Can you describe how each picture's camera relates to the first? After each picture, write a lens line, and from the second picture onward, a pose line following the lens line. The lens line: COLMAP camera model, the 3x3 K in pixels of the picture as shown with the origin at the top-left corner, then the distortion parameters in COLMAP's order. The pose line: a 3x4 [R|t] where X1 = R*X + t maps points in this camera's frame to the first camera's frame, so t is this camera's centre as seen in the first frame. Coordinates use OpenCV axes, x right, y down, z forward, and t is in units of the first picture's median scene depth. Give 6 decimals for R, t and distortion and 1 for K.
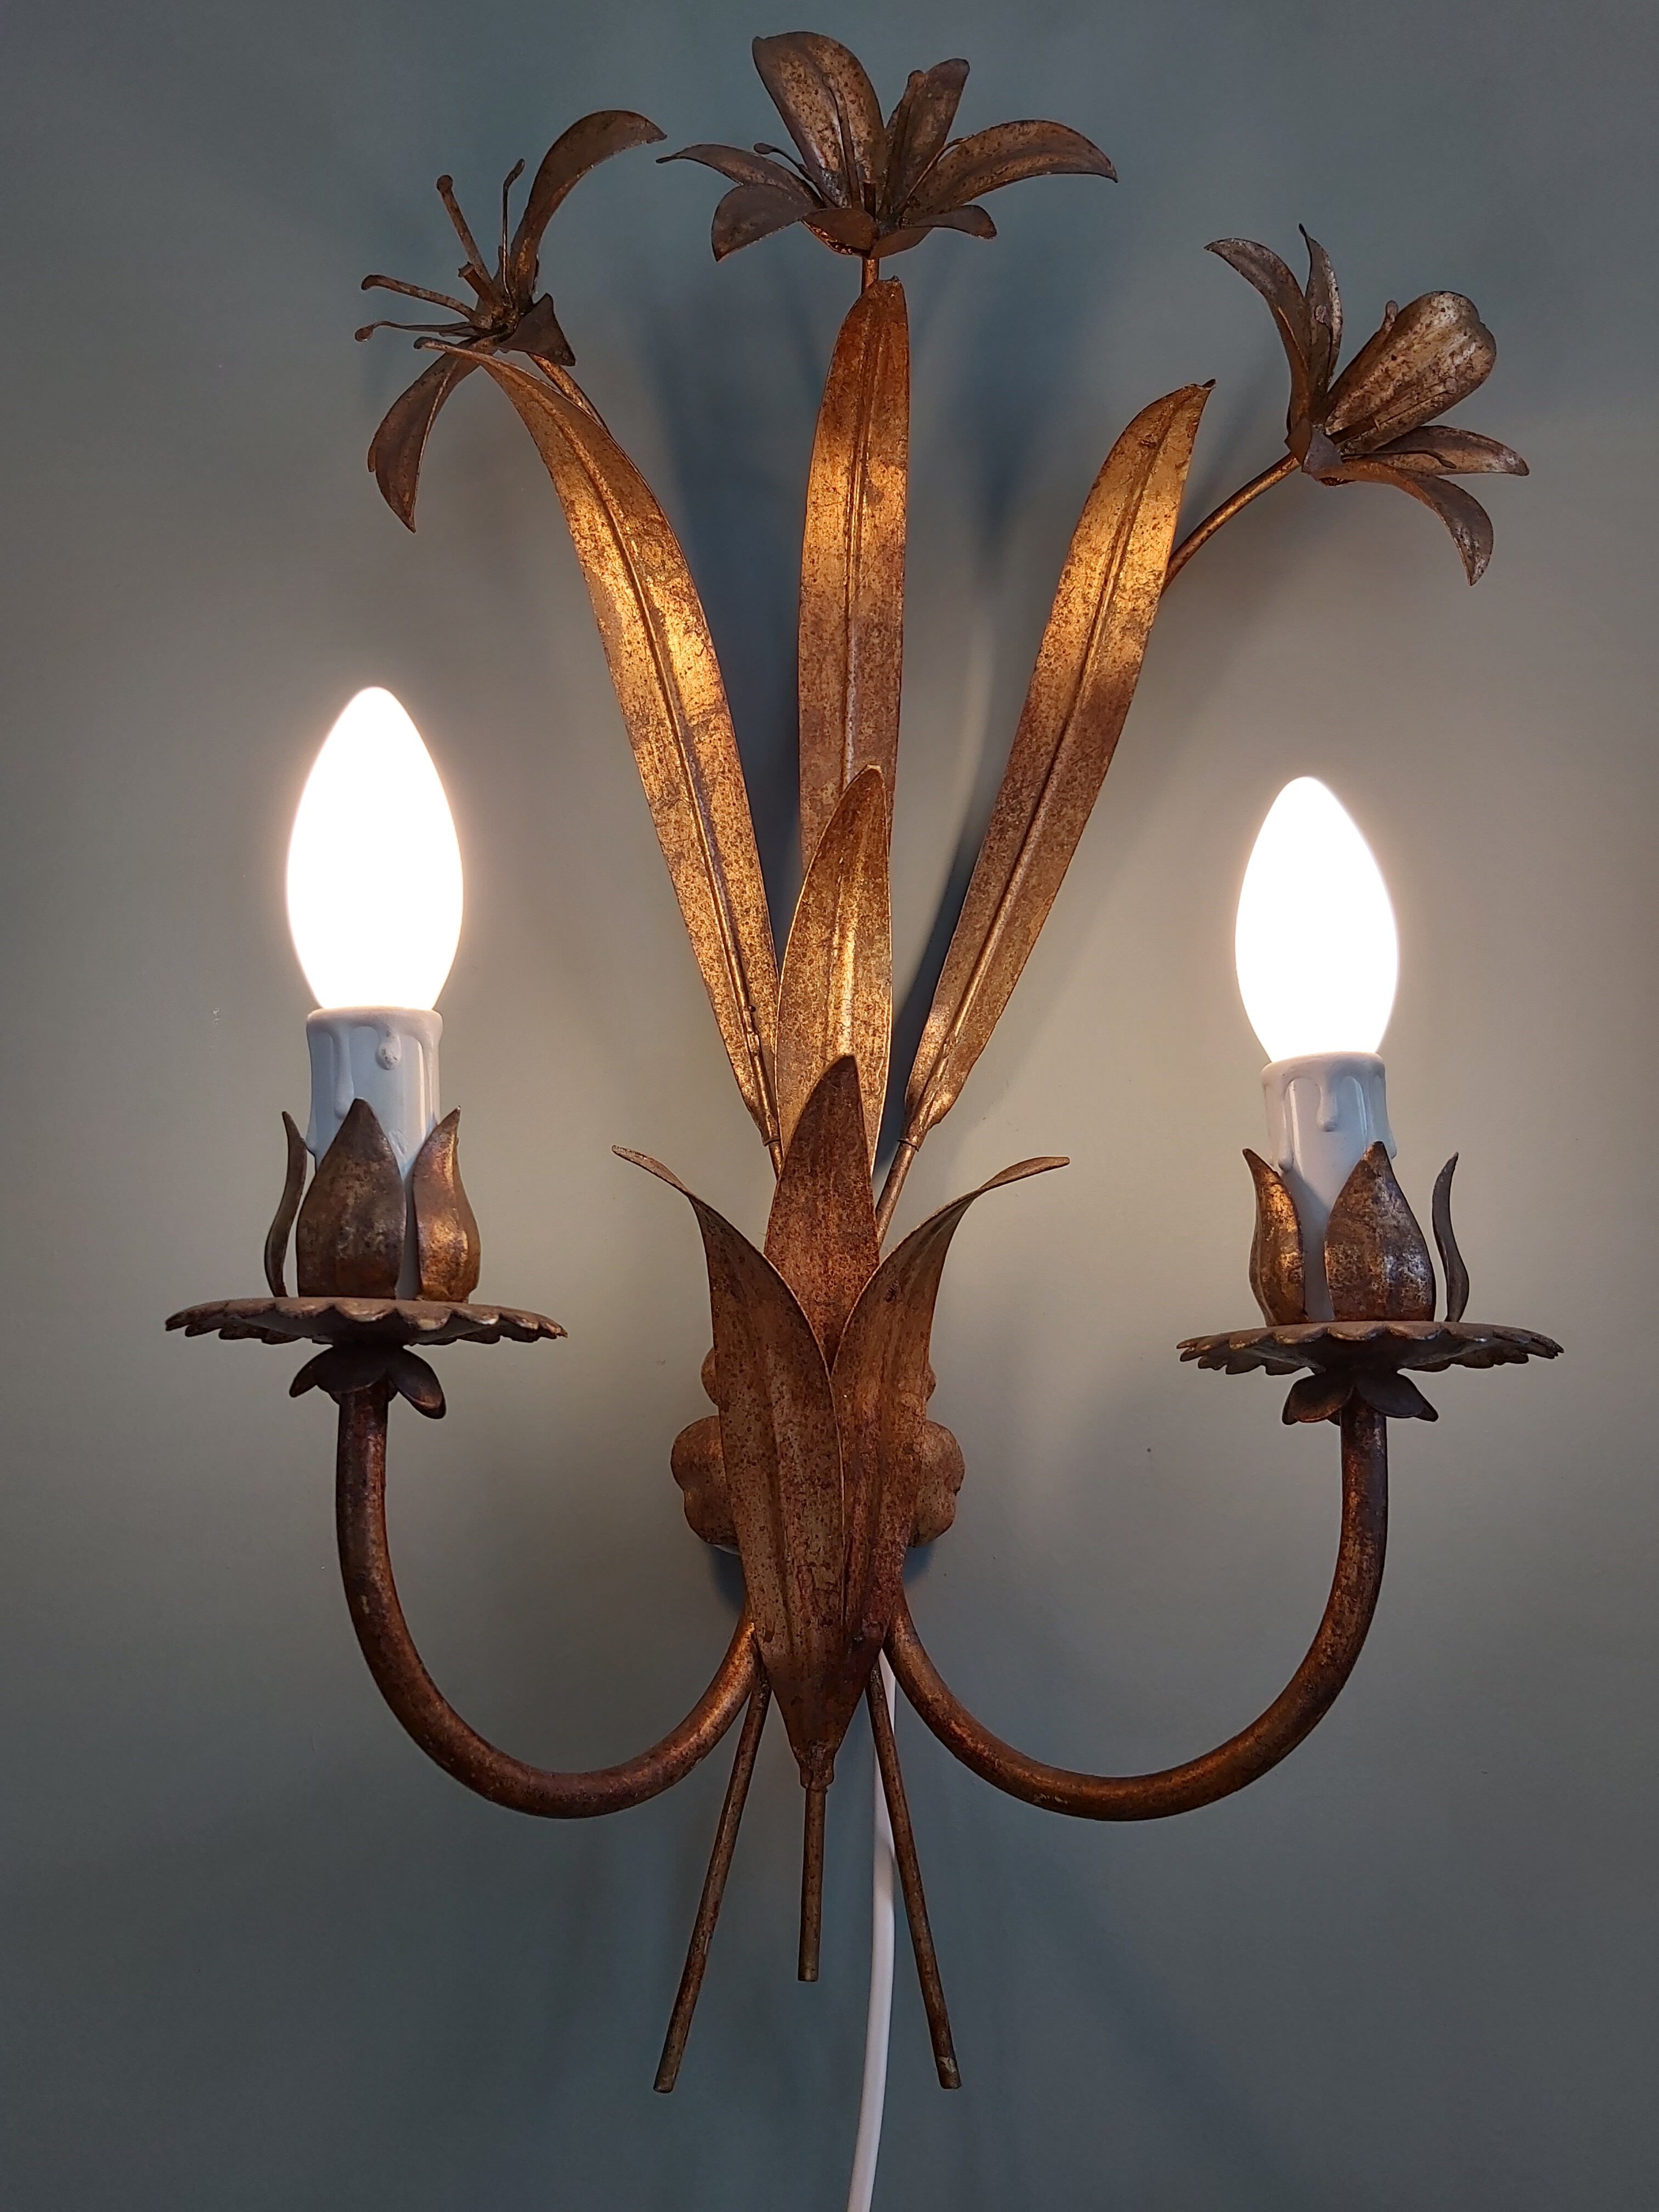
lens RADIAL K [[1747.6, 0, 814.8], [0, 1747.6, 1110.0], [0, 0, 1]] dist [0.123816, -0.313118]
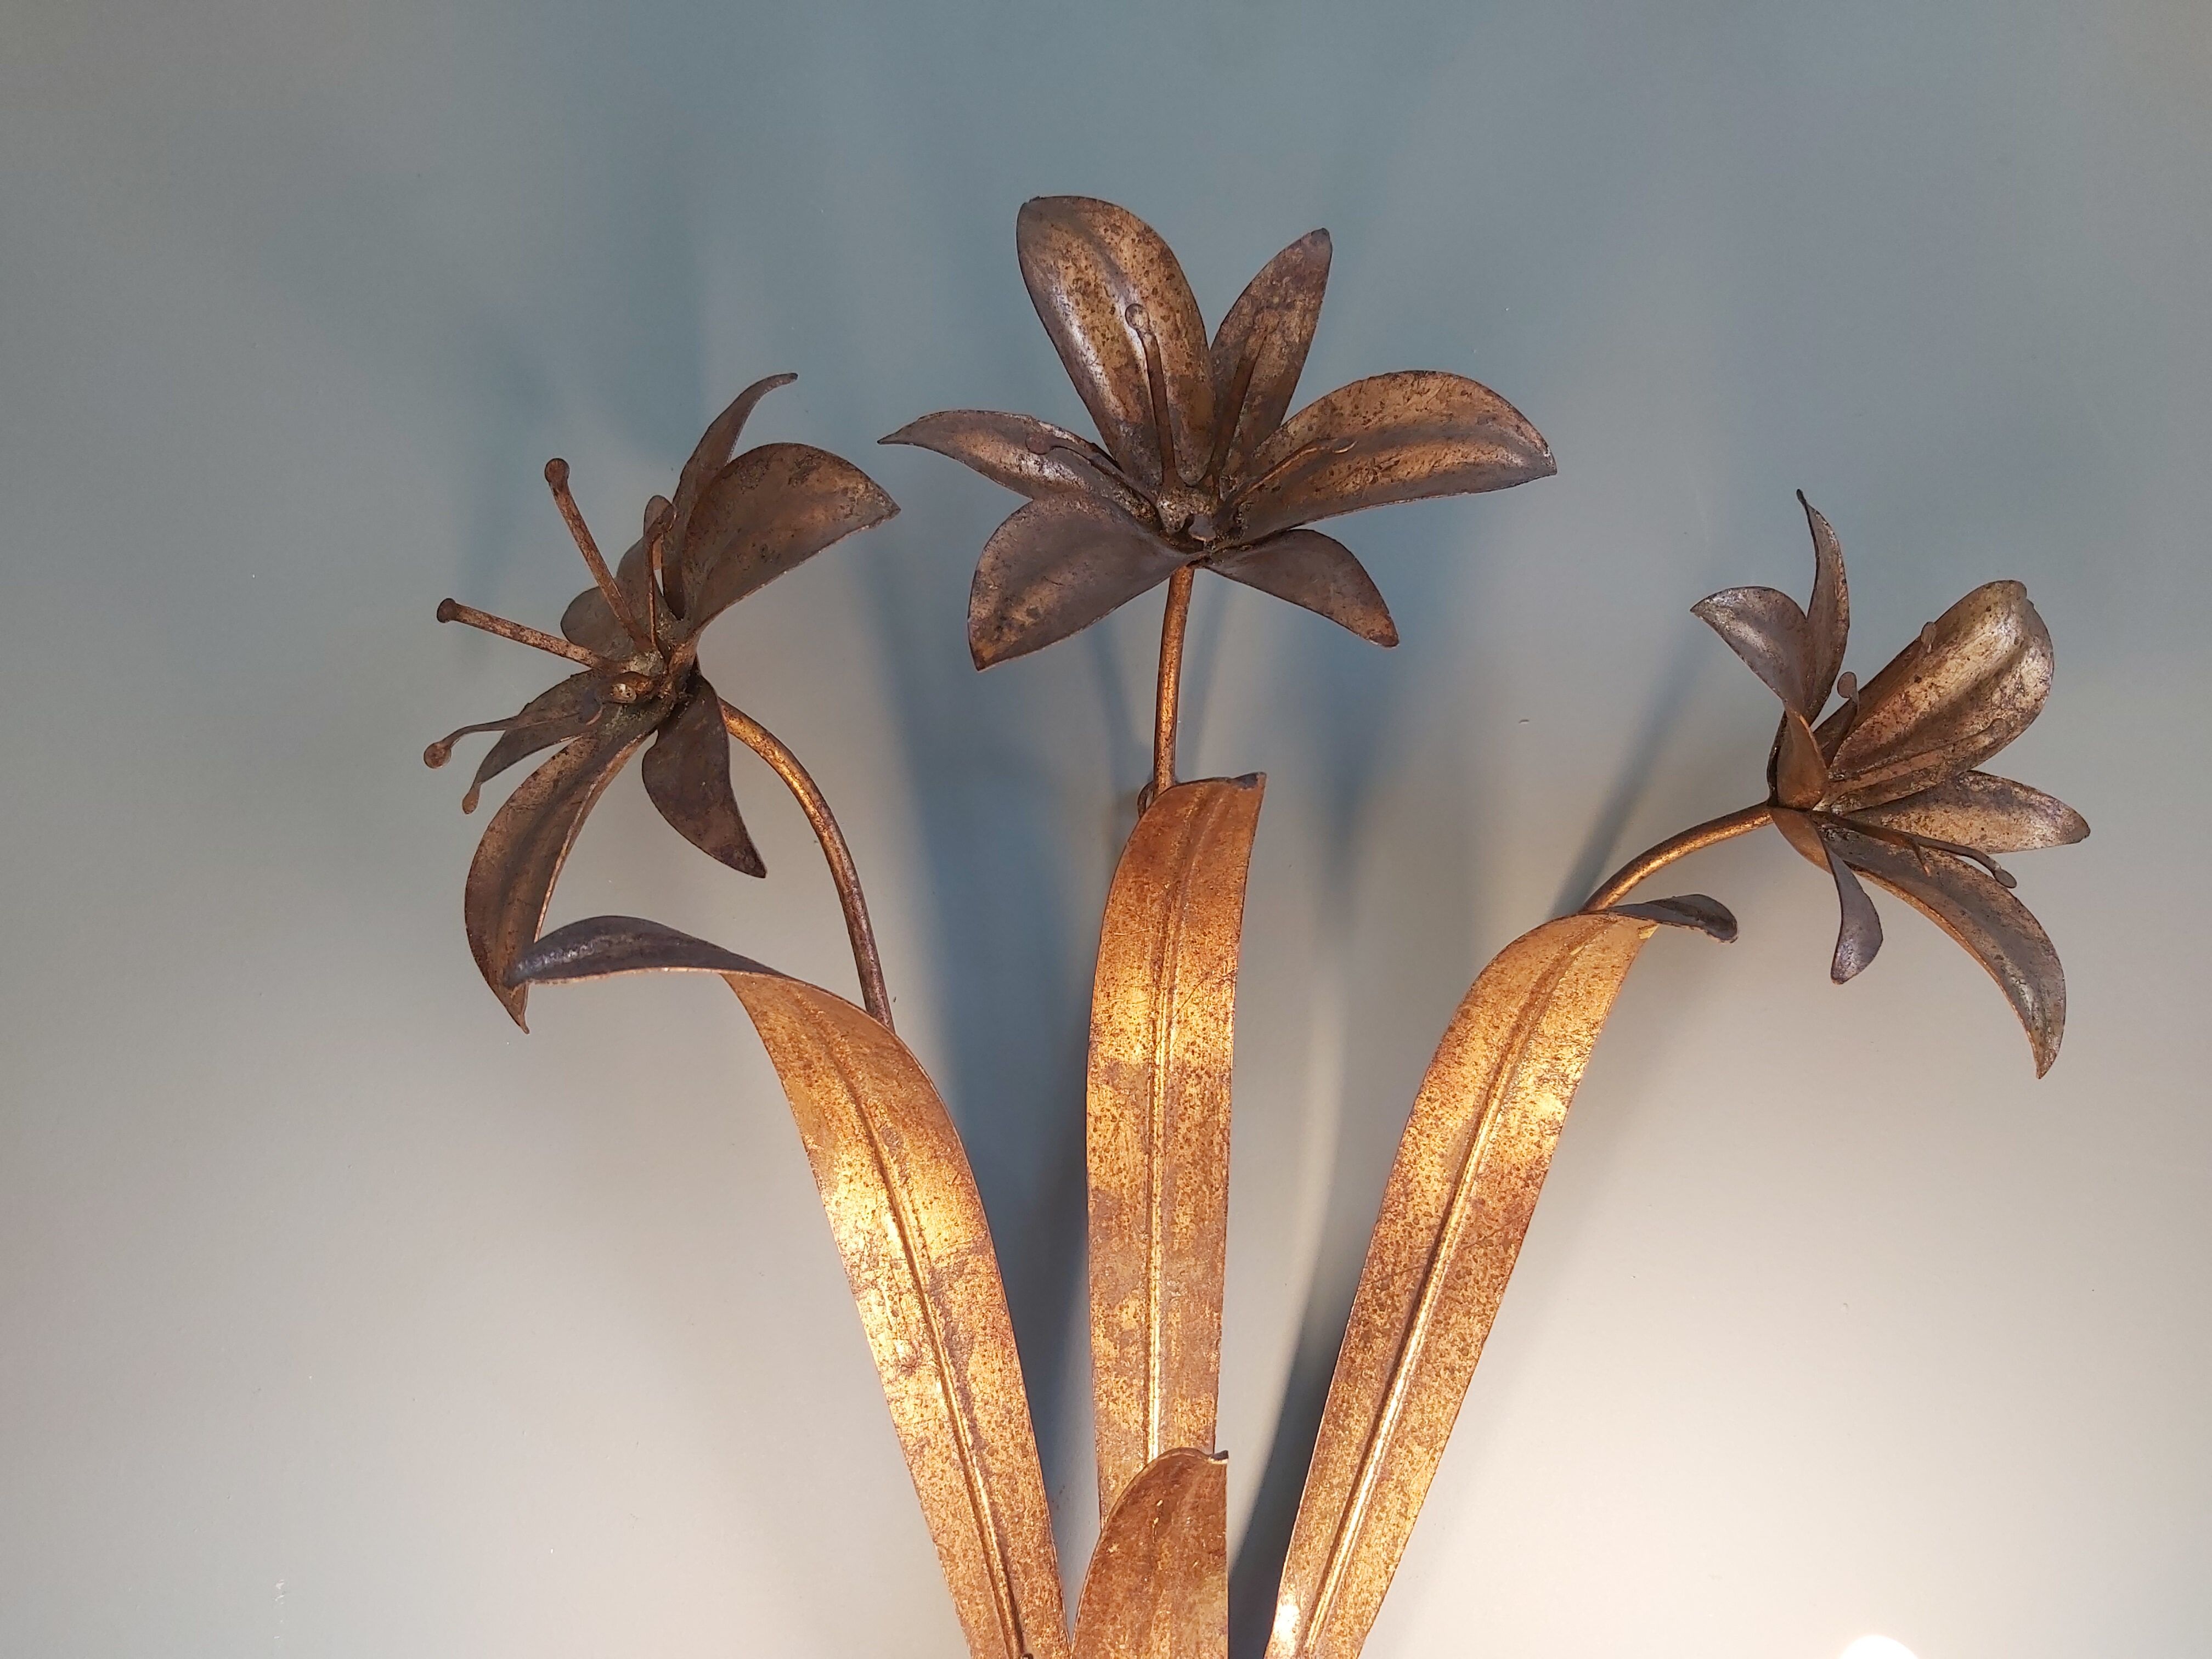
lens RADIAL K [[1747.6, 0, 1090.5], [0, 1747.6, 823.7], [0, 0, 1]] dist [0.123816, -0.313118]
pose [[0.998817, -0.006782, 0.048142, -0.042517], [0.002164, 0.995442, 0.095342, -0.460722], [-0.048569, -0.095126, 0.994280, 0.318249]]
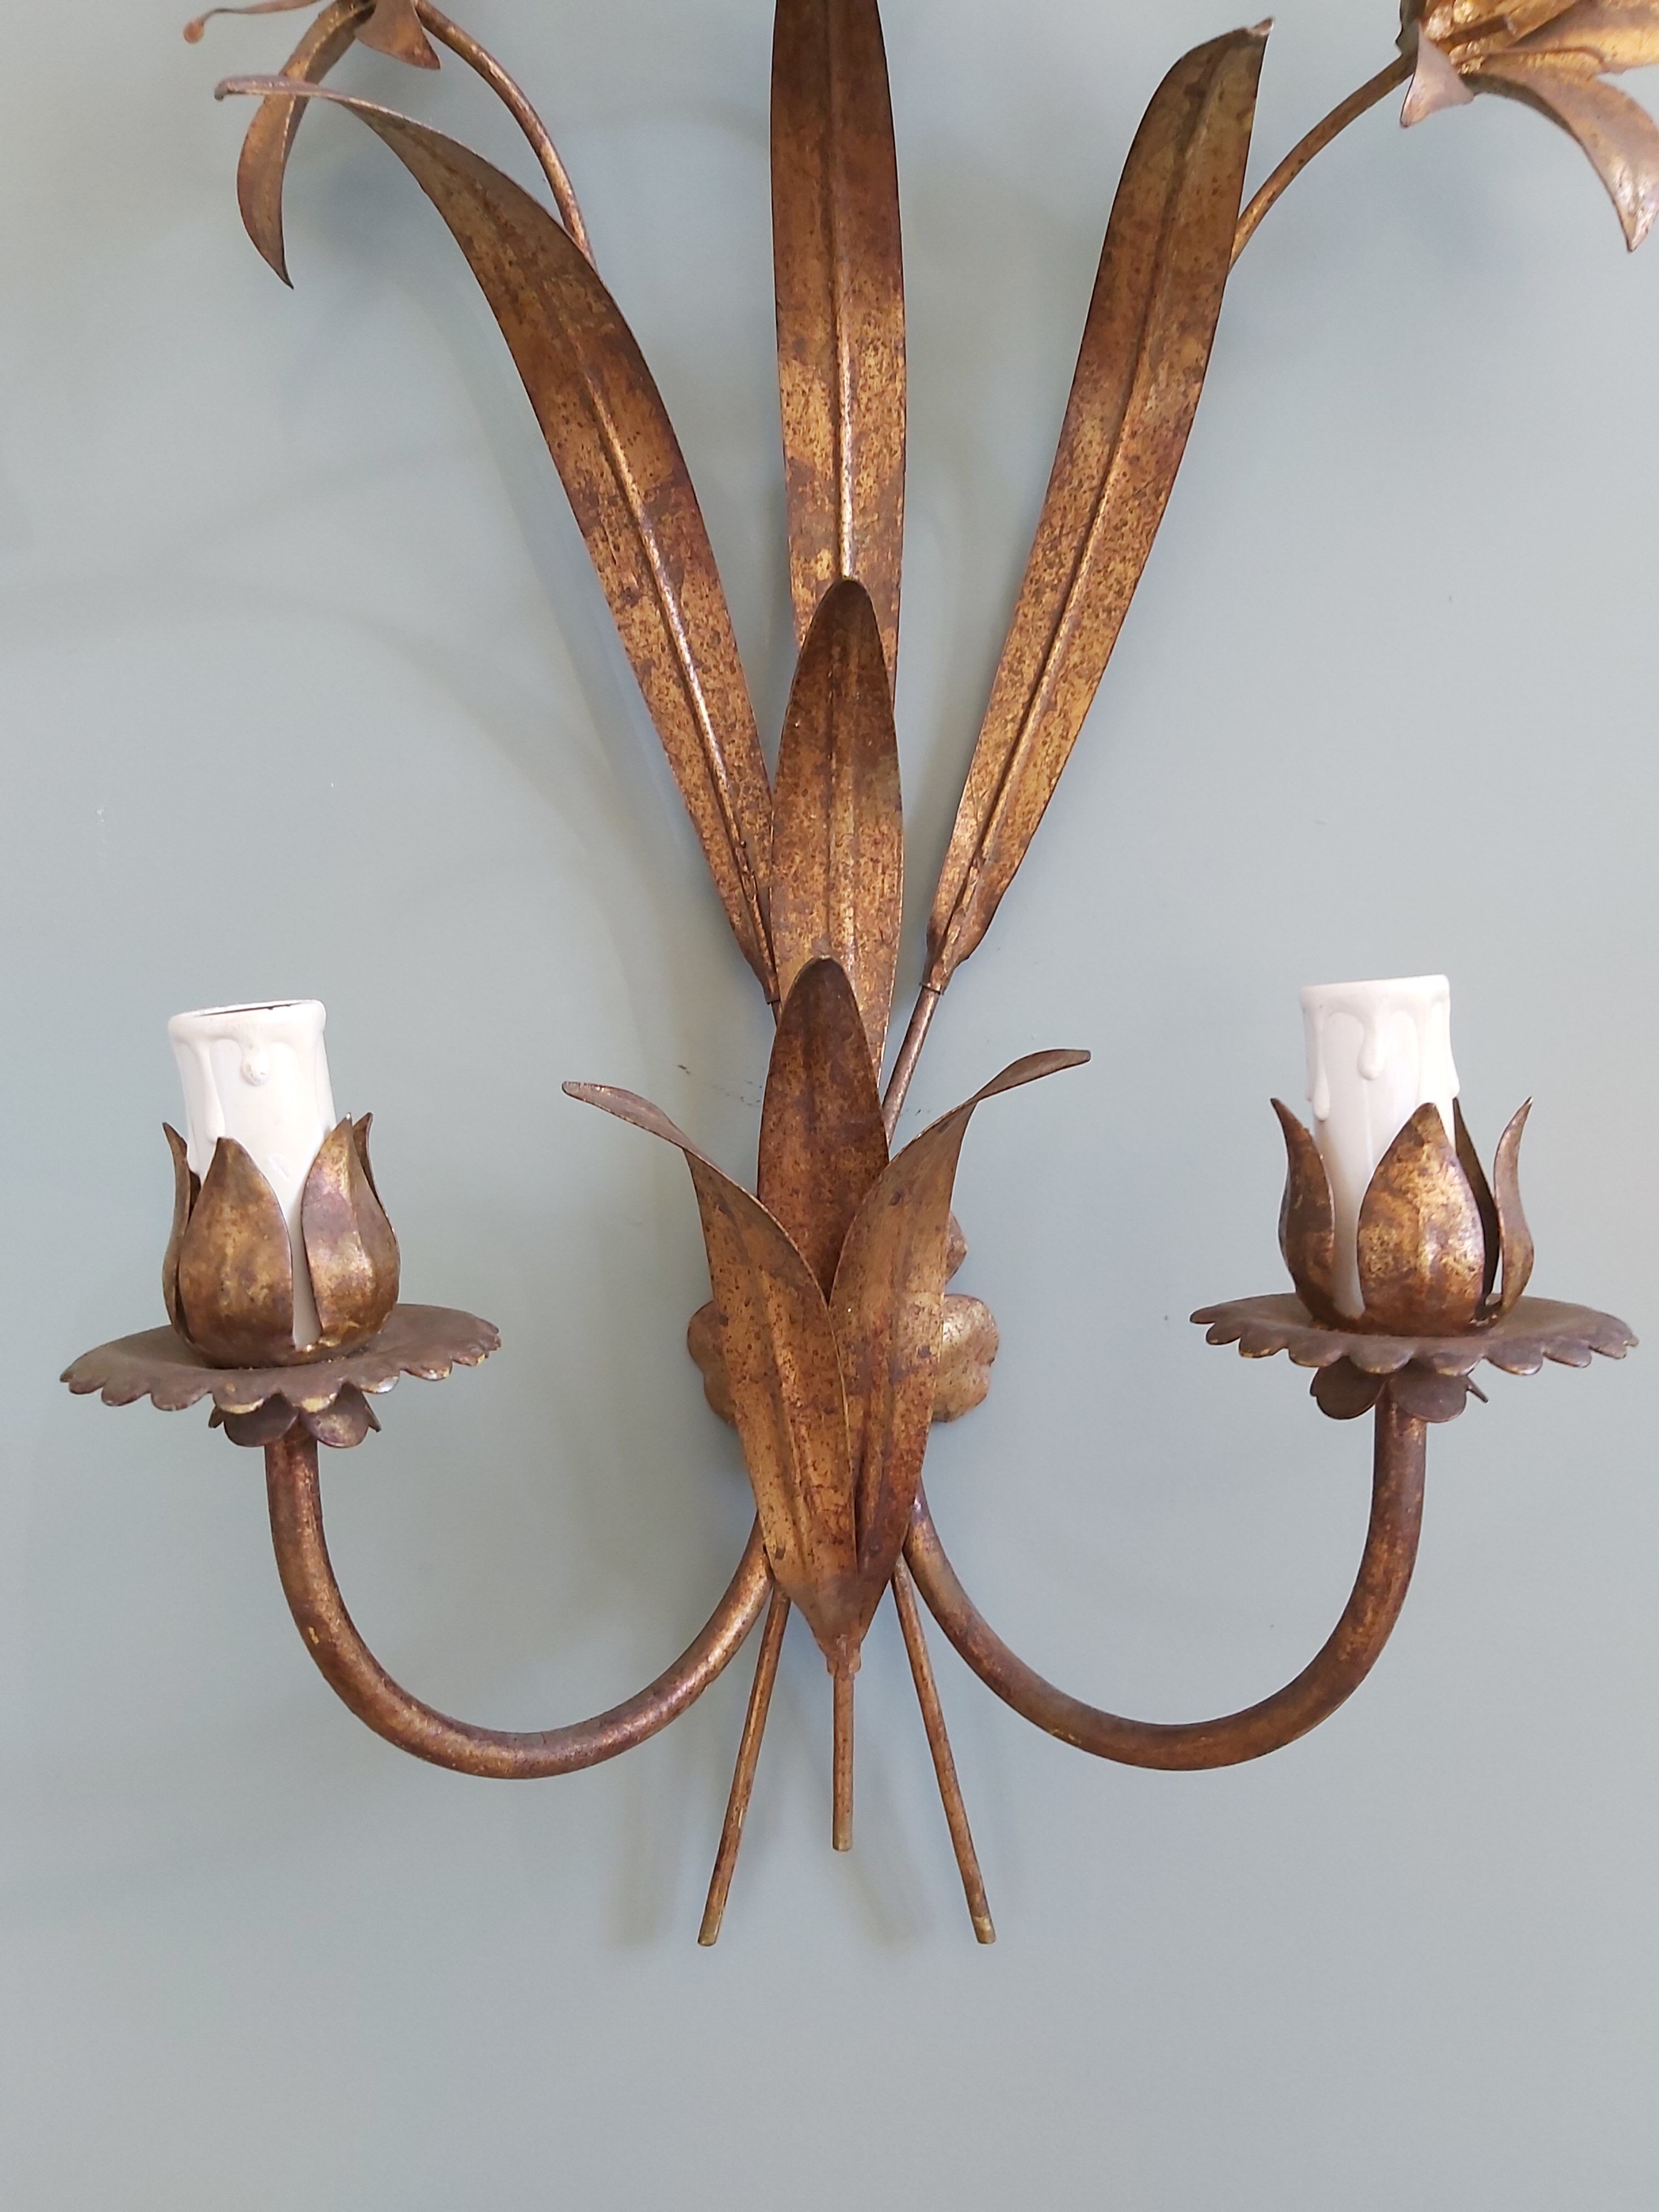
lens RADIAL K [[1747.6, 0, 814.8], [0, 1747.6, 1110.0], [0, 0, 1]] dist [0.123816, -0.313118]
pose [[0.992948, -0.030490, -0.114560, 0.094807], [0.061517, 0.958589, 0.278069, -0.171235], [0.101338, -0.283156, 0.953705, 0.130116]]
